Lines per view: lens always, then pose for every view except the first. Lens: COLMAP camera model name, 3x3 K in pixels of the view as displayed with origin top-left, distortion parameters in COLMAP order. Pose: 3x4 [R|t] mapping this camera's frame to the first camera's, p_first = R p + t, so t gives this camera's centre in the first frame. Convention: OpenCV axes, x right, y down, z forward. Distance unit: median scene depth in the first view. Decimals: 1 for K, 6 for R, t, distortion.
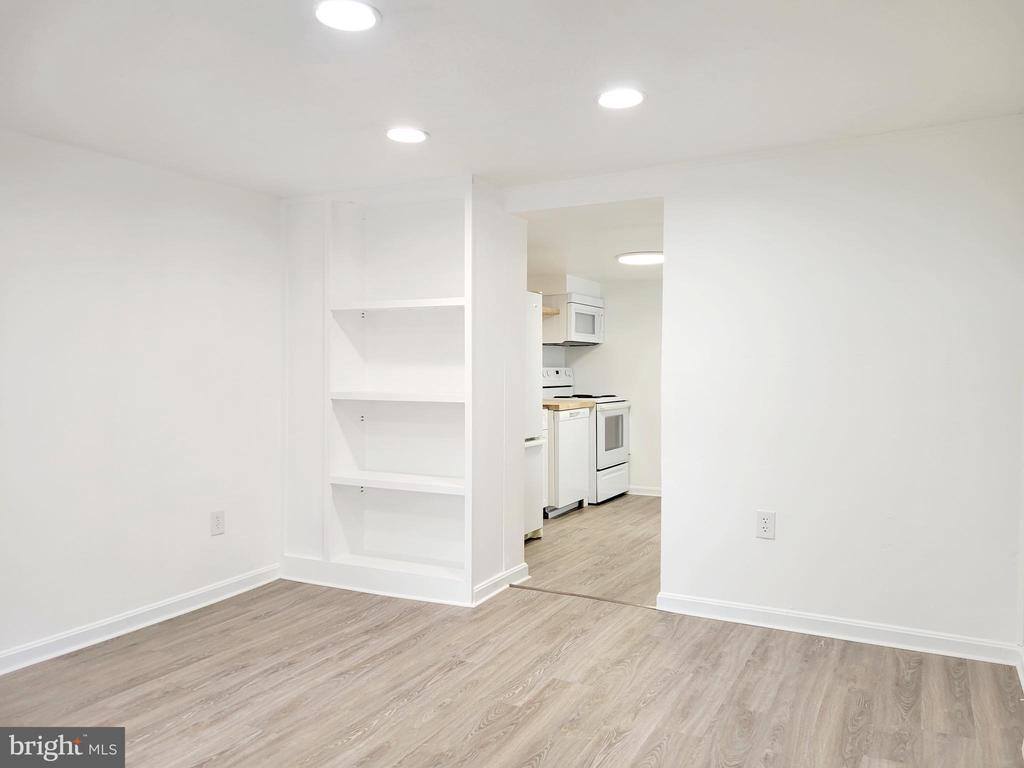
lens RADIAL K [[771.4, 0, 516.2], [0, 771.4, 389.1], [0, 0, 1]] dist [0.047388, -0.022034]
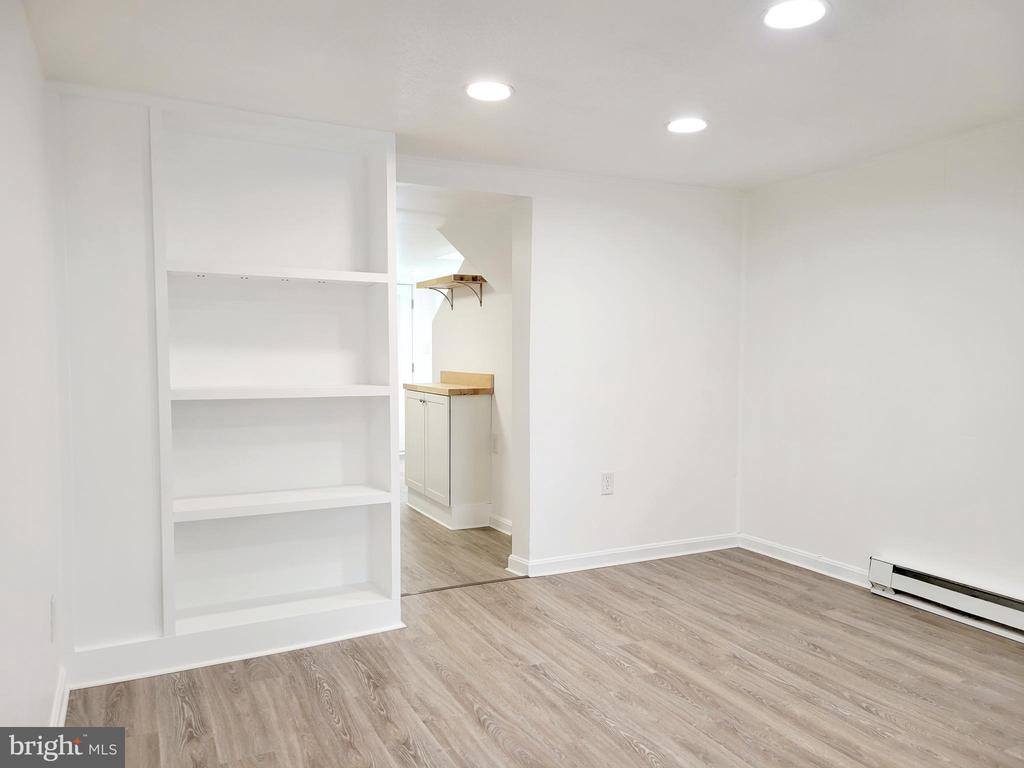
lens RADIAL K [[771.4, 0, 517.0], [0, 771.4, 380.9], [0, 0, 1]] dist [0.047388, -0.022034]
pose [[0.587327, -0.035357, 0.808577, -0.799220], [0.026790, 0.999347, 0.024240, -0.017646], [-0.808906, 0.007425, 0.587891, 0.441487]]
